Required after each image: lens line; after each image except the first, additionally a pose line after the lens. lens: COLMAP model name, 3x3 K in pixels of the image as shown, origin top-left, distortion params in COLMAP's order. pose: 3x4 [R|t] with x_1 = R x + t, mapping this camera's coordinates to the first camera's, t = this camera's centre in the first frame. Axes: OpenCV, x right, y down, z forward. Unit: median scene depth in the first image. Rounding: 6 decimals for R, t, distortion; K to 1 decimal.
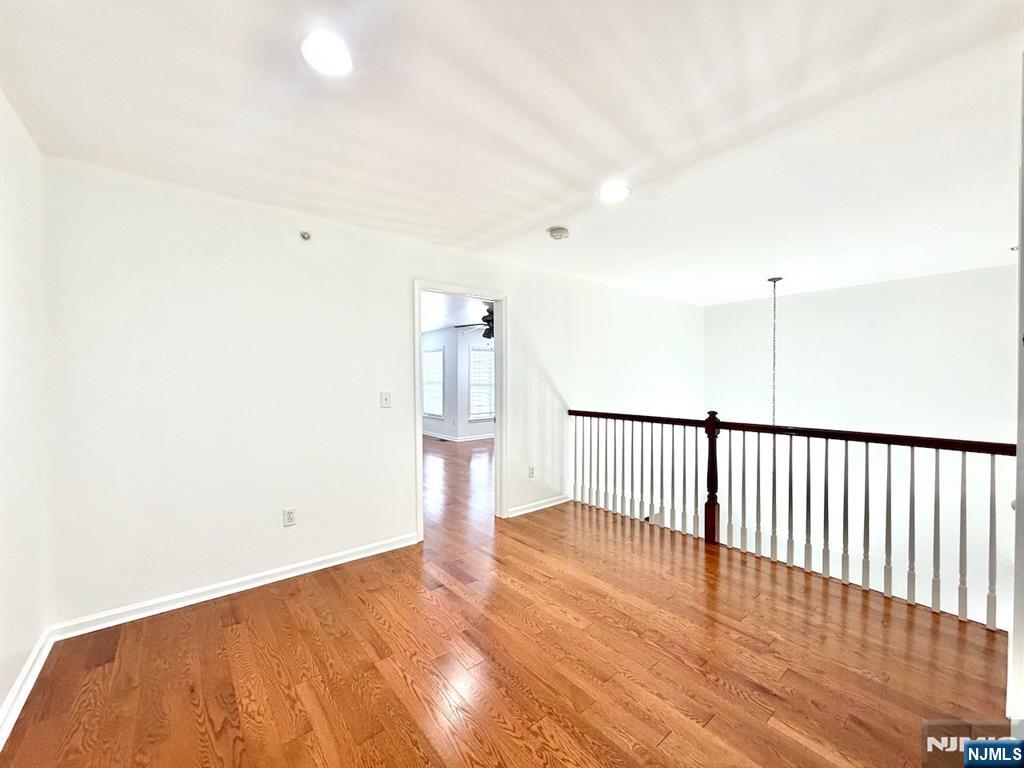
lens RADIAL K [[409.5, 0, 510.0], [0, 409.5, 383.8], [0, 0, 1]] dist [0.001673, 0.000387]
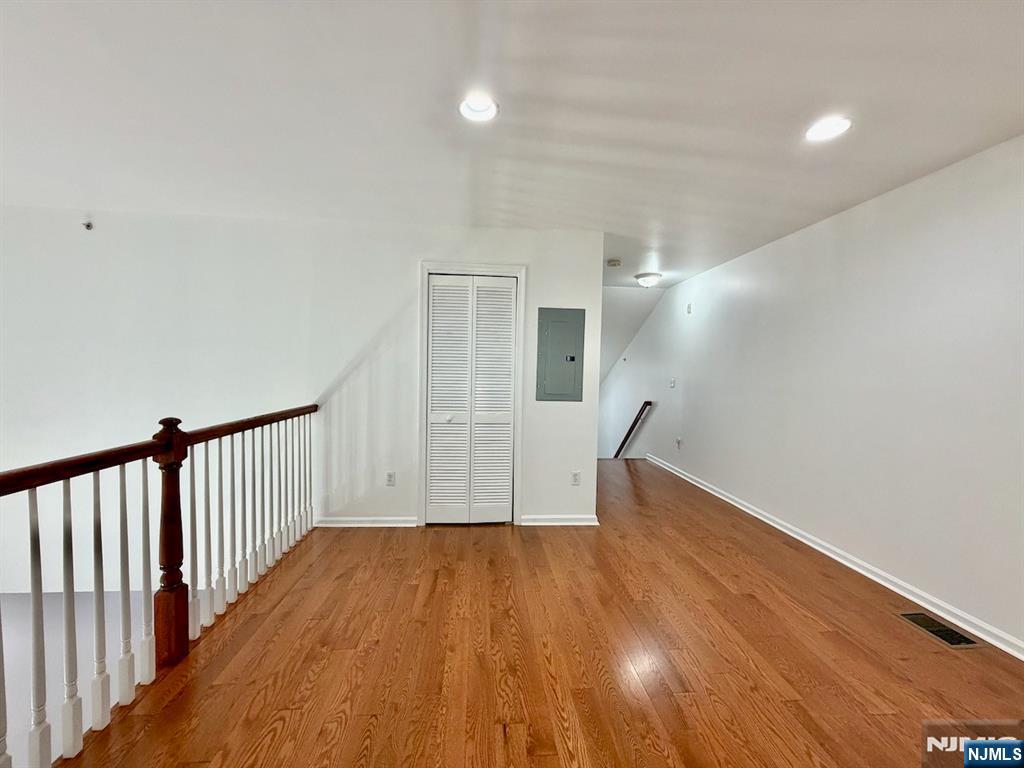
lens RADIAL K [[409.5, 0, 510.0], [0, 409.5, 383.8], [0, 0, 1]] dist [0.001673, 0.000387]
pose [[-0.821407, -0.034721, 0.569285, -0.218462], [-0.012755, 0.999014, 0.042526, -0.007640], [-0.570200, 0.027670, -0.821040, 1.530705]]
